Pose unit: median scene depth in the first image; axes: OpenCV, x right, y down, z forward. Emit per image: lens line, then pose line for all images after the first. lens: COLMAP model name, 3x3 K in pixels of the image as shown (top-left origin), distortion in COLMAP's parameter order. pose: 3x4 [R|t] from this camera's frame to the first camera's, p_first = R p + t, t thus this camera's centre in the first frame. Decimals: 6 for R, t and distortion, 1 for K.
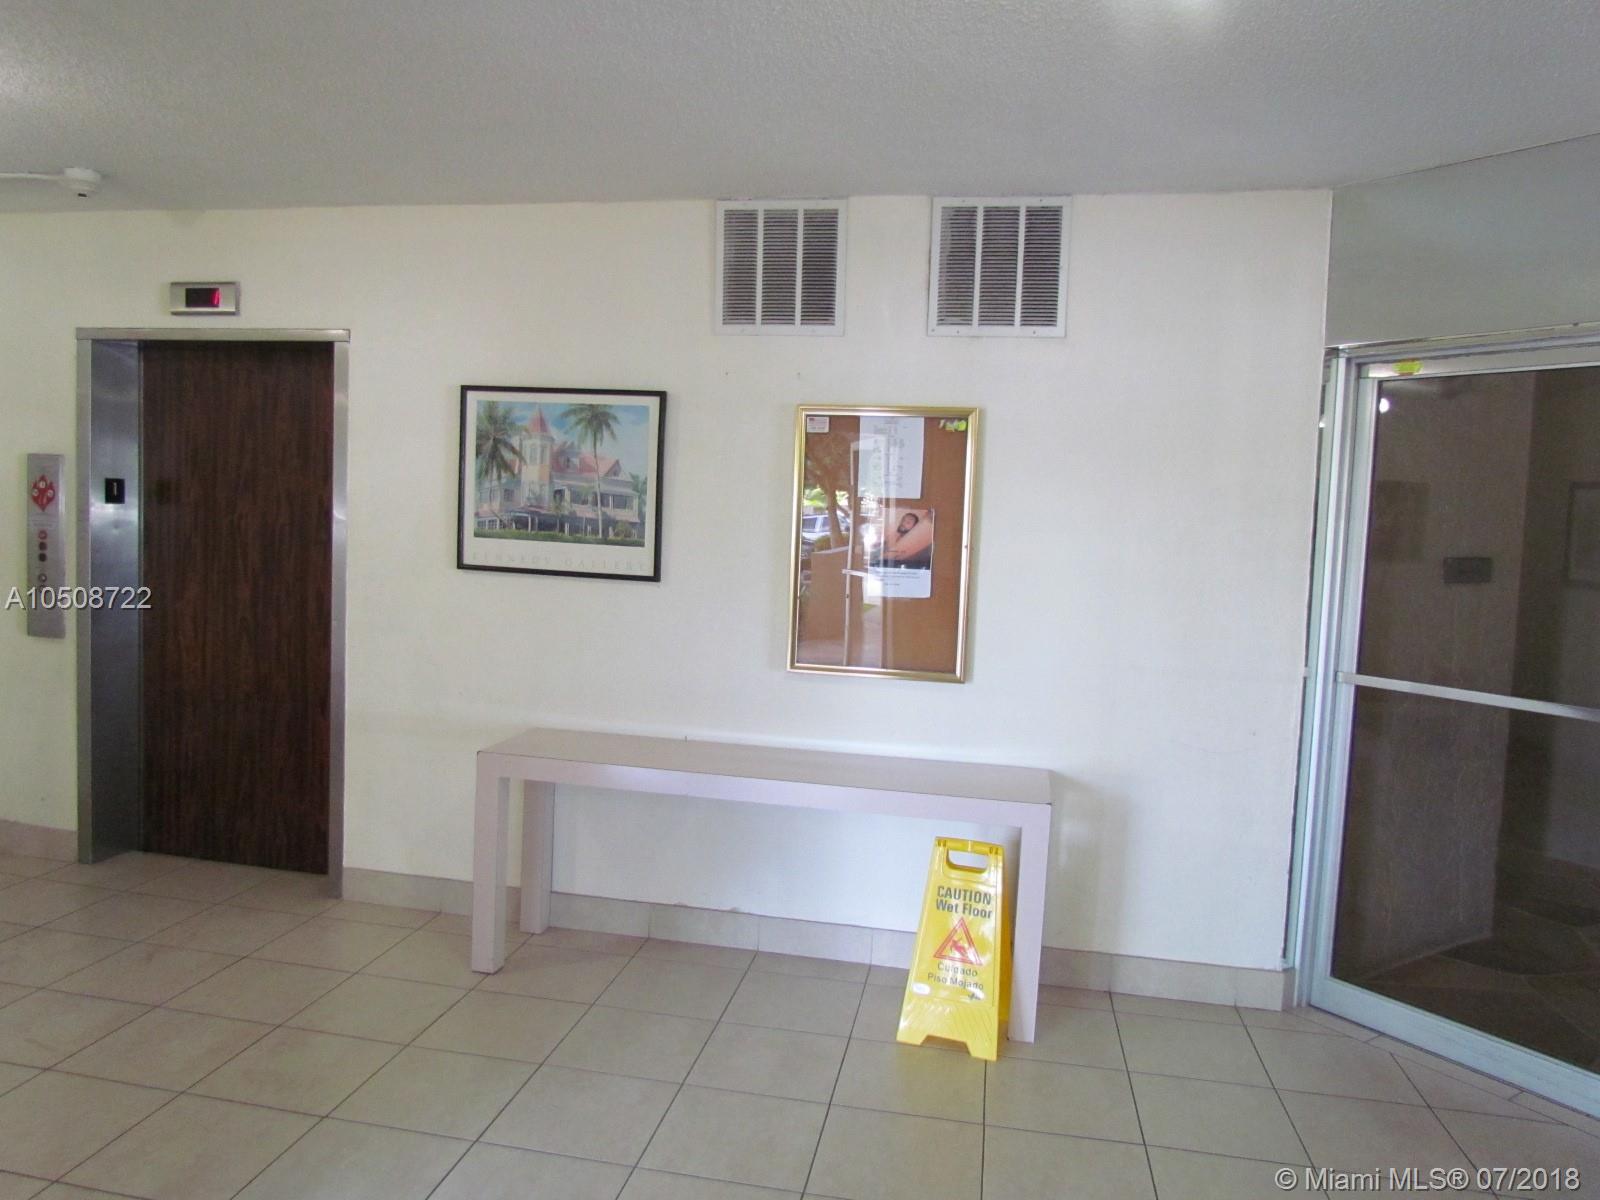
lens RADIAL K [[1138.7, 0, 800.0], [0, 1138.7, 600.0], [0, 0, 1]] dist [-0.073461, 0.001659]
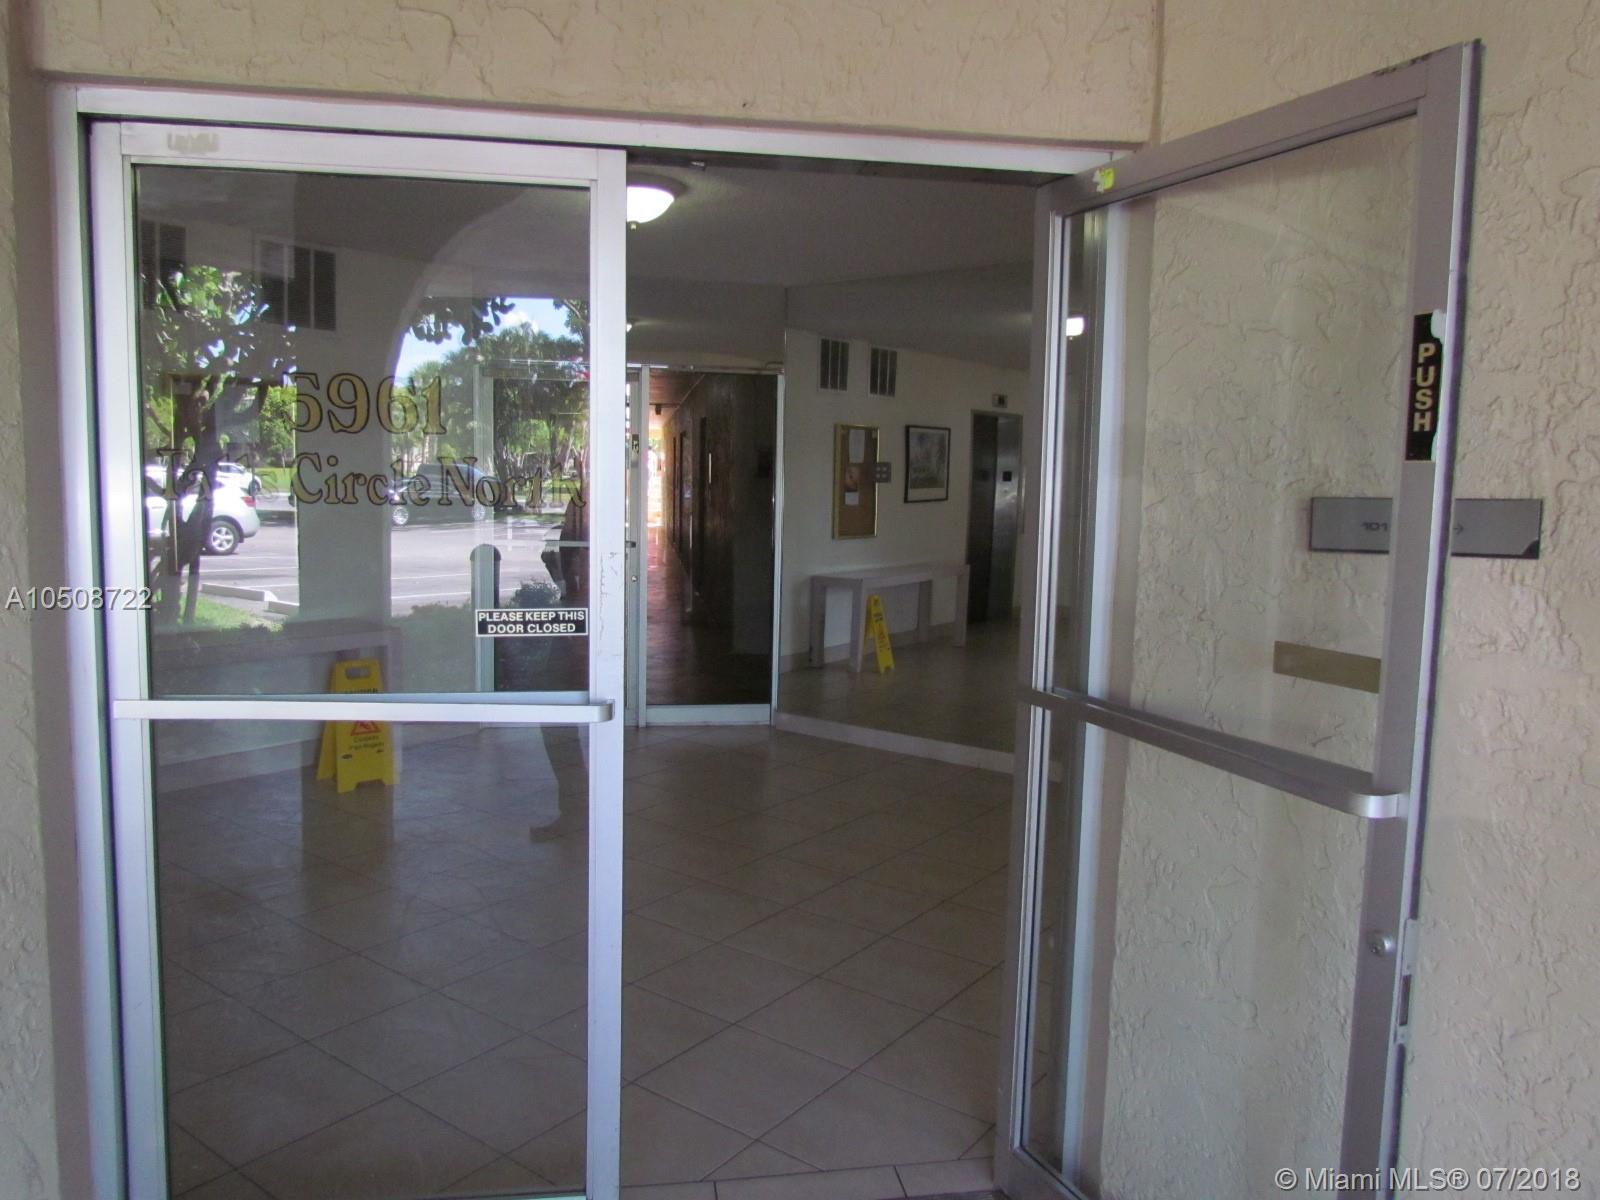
lens RADIAL K [[1138.7, 0, 800.0], [0, 1138.7, 600.0], [0, 0, 1]] dist [-0.073461, 0.001659]
pose [[0.067773, -0.157921, 0.985123, -2.517424], [0.070337, 0.985693, 0.153173, -0.193631], [-0.995218, 0.058910, 0.077911, 0.987404]]
